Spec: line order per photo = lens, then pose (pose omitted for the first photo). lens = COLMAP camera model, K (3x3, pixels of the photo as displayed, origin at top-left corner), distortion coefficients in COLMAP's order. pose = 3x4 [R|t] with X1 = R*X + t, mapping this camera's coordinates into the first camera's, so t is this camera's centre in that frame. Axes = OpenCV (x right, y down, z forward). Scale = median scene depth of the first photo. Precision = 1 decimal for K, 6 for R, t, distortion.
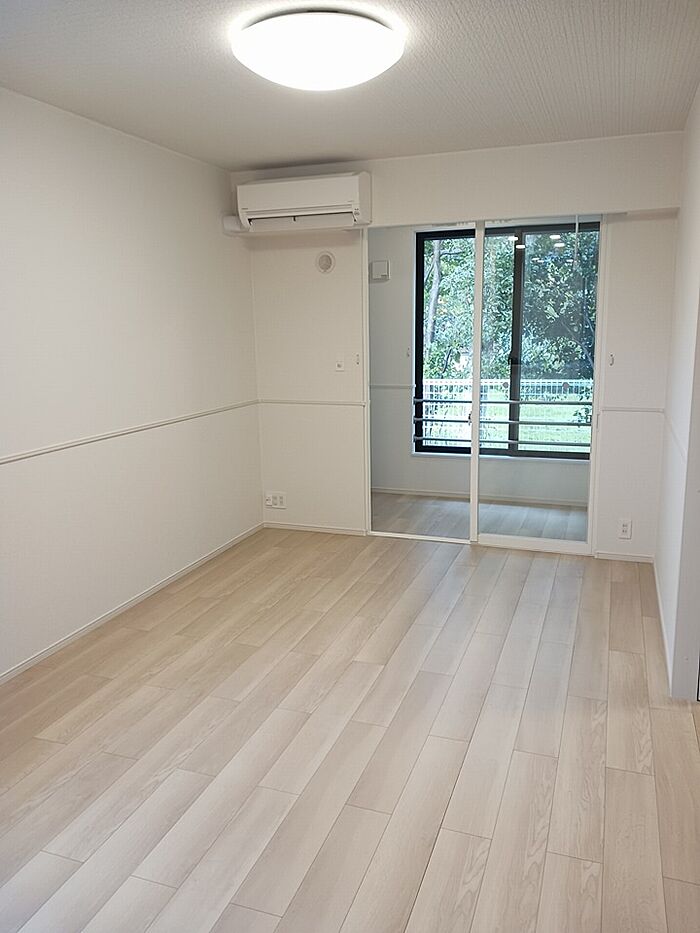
lens RADIAL K [[736.5, 0, 362.1], [0, 736.5, 472.8], [0, 0, 1]] dist [0.011508, -0.001193]
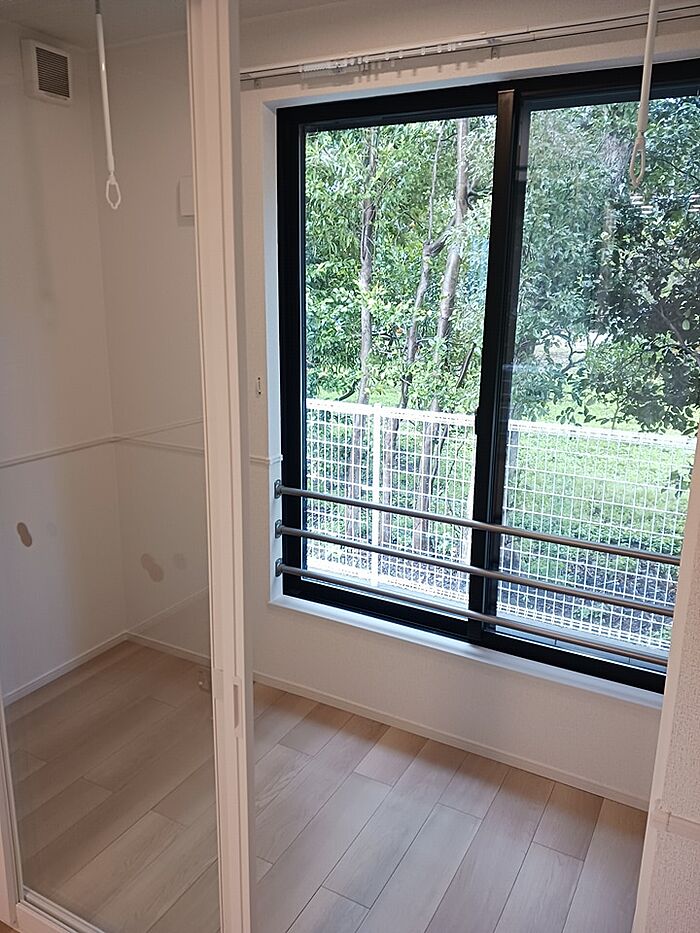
lens RADIAL K [[736.5, 0, 354.2], [0, 736.5, 463.7], [0, 0, 1]] dist [0.011508, -0.001193]
pose [[0.985569, 0.069370, -0.154410, 0.182740], [-0.063245, 0.997017, 0.044235, -0.134714], [0.157018, -0.033831, 0.987016, 0.540825]]
